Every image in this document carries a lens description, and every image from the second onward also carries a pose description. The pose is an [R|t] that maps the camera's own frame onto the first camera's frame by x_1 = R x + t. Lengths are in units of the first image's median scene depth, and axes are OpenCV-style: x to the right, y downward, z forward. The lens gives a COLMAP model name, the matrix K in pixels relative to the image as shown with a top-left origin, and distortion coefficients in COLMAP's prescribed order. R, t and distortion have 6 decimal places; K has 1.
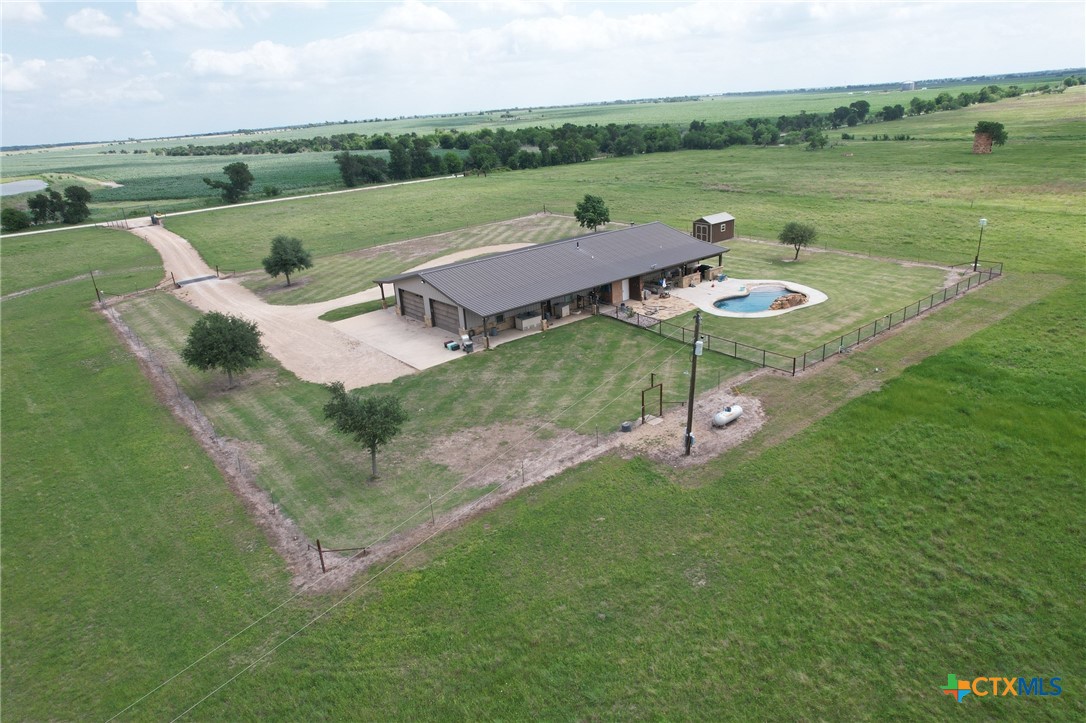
lens RADIAL K [[674.1, 0, 543.0], [0, 674.1, 361.5], [0, 0, 1]] dist [-0.005169, -0.000847]
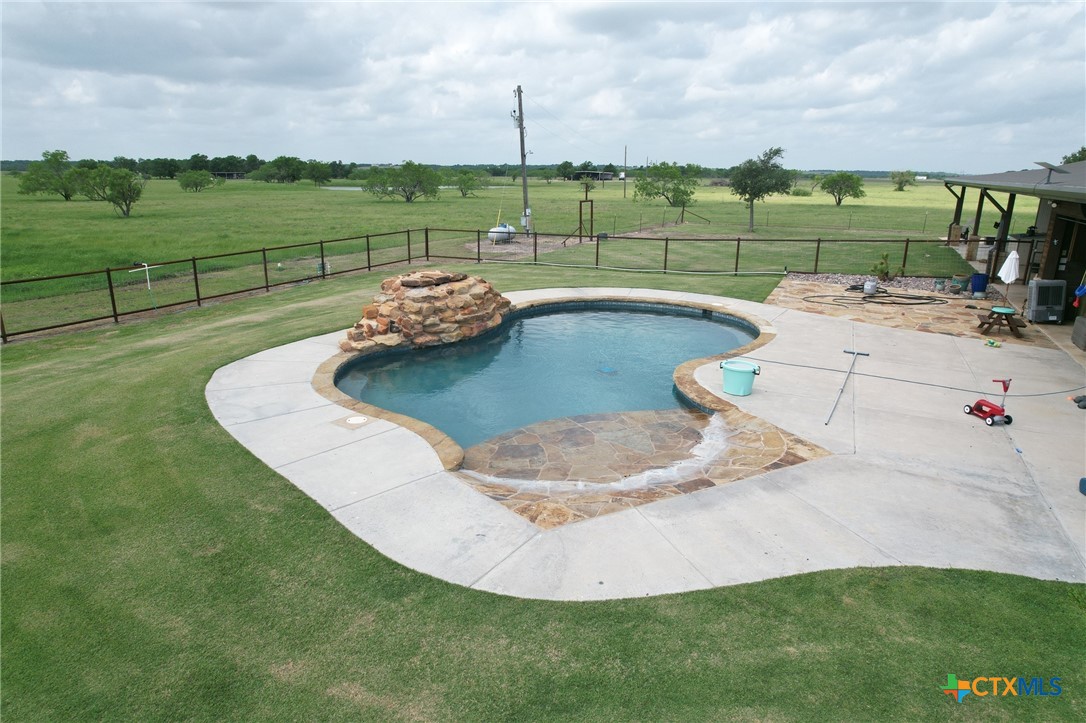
lens RADIAL K [[674.1, 0, 543.0], [0, 674.1, 361.5], [0, 0, 1]] dist [-0.005169, -0.000847]
pose [[-0.884603, 0.177820, -0.431112, 0.367332], [-0.122710, 0.803116, 0.583049, -0.178291], [0.449911, 0.568669, -0.688619, 1.001311]]
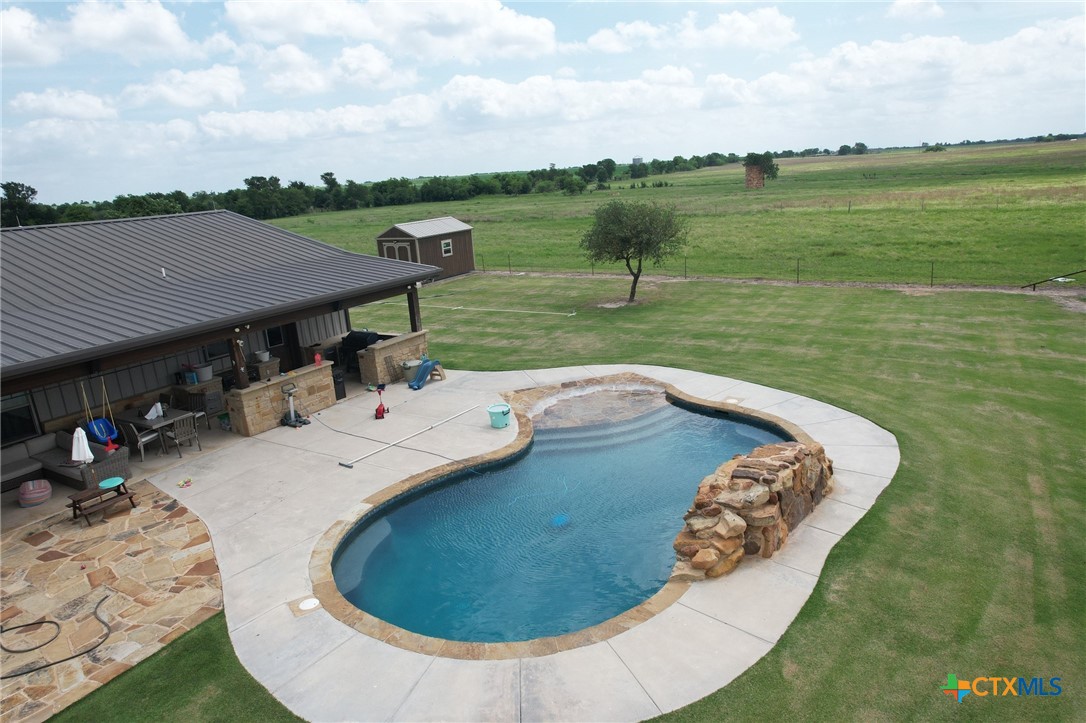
lens RADIAL K [[674.1, 0, 543.0], [0, 674.1, 361.5], [0, 0, 1]] dist [-0.005169, -0.000847]
pose [[0.941506, -0.088114, 0.325272, 0.221511], [0.125510, 0.987456, -0.095796, -0.096186], [-0.312751, 0.131018, 0.940756, 0.725946]]
